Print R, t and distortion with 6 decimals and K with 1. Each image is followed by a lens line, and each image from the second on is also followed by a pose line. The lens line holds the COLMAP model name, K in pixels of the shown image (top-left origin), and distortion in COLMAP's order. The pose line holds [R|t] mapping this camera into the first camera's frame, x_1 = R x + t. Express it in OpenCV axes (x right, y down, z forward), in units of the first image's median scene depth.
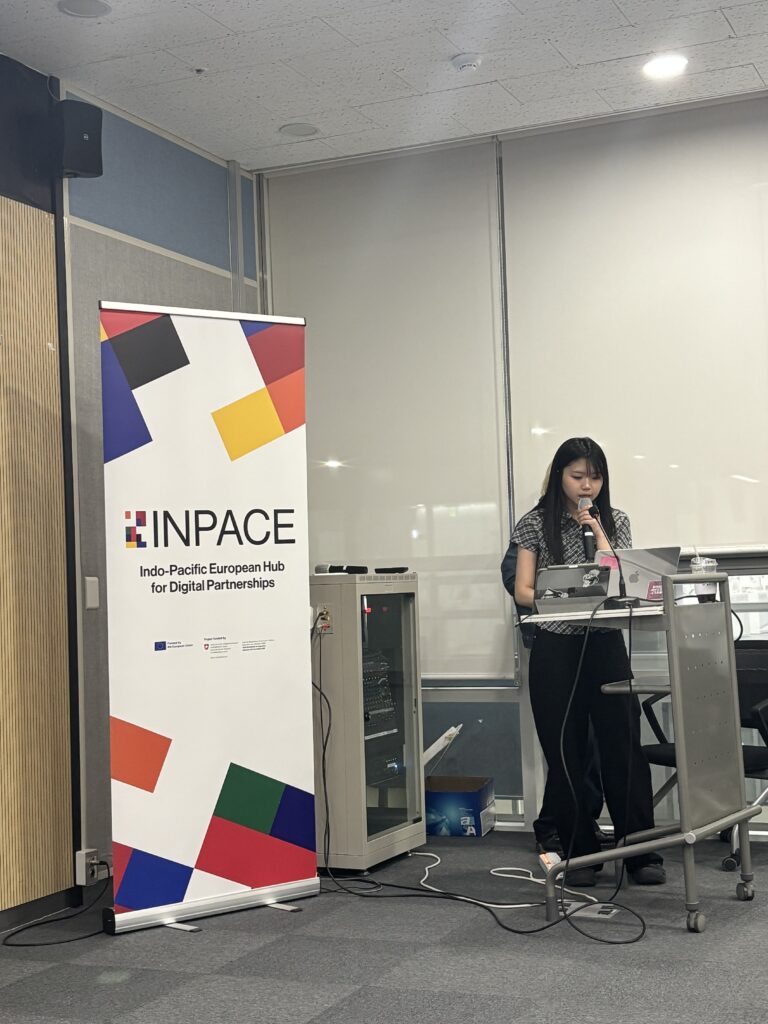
lens RADIAL K [[1505.2, 0, 384.0], [0, 1505.2, 512.0], [0, 0, 1]] dist [0.242863, -0.856101]
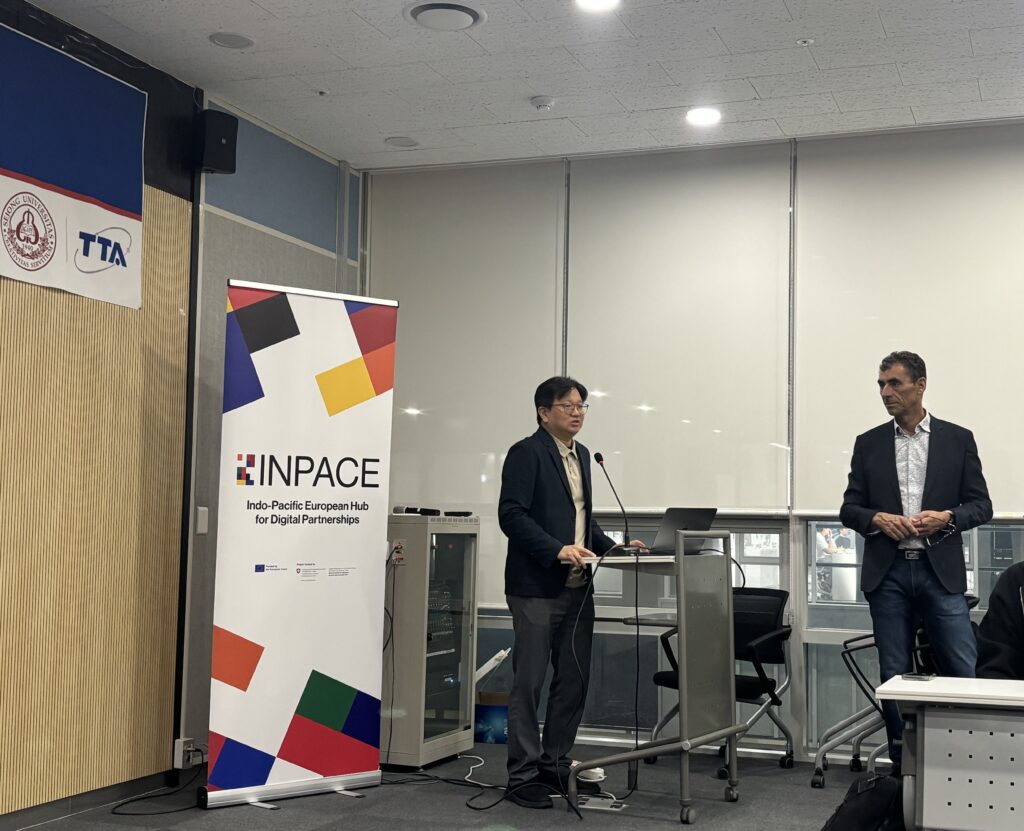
lens RADIAL K [[1397.1, 0, 546.7], [0, 1397.1, 406.3], [0, 0, 1]] dist [0.236763, -0.879707]
pose [[0.996391, 0.057824, 0.062140, 0.001052], [-0.055486, 0.997709, -0.038717, -0.008102], [-0.064236, 0.035129, 0.997316, -0.123580]]
